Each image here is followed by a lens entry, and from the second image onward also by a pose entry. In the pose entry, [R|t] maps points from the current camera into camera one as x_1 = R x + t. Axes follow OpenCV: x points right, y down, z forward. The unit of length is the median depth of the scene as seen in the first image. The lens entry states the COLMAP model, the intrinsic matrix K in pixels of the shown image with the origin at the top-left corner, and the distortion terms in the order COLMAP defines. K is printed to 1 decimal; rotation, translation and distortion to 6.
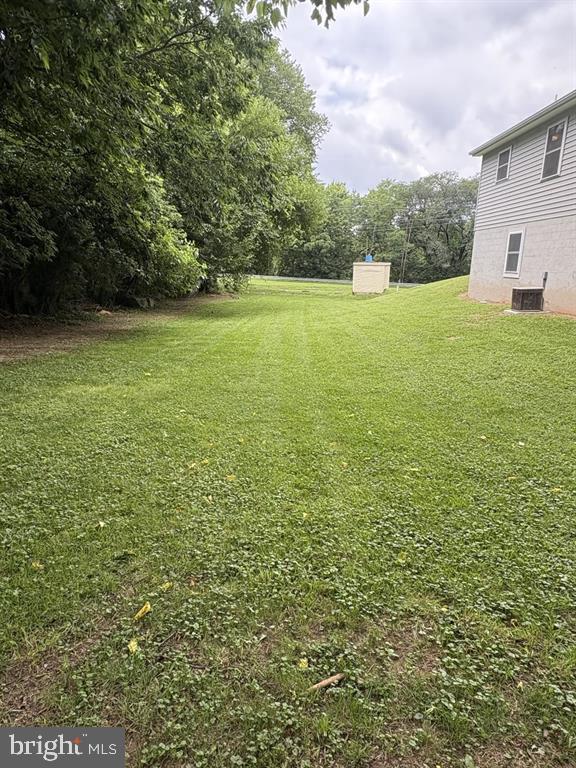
lens RADIAL K [[450.0, 0, 288.0], [0, 450.0, 384.0], [0, 0, 1]] dist [-0.002535, -0.000942]
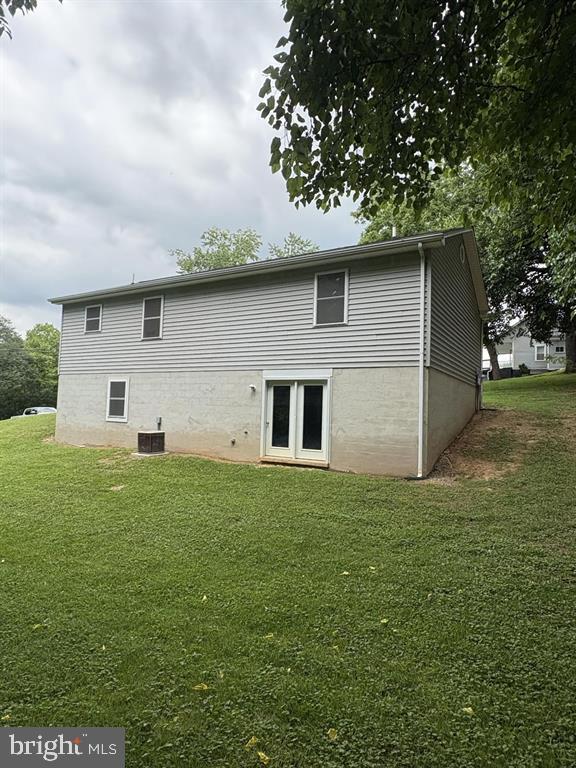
lens RADIAL K [[450.0, 0, 288.0], [0, 450.0, 384.0], [0, 0, 1]] dist [-0.002535, -0.000942]
pose [[0.516046, 0.061418, 0.854356, -0.221604], [0.197352, 0.962066, -0.188365, -0.053644], [-0.833516, 0.265814, 0.484349, 0.163955]]
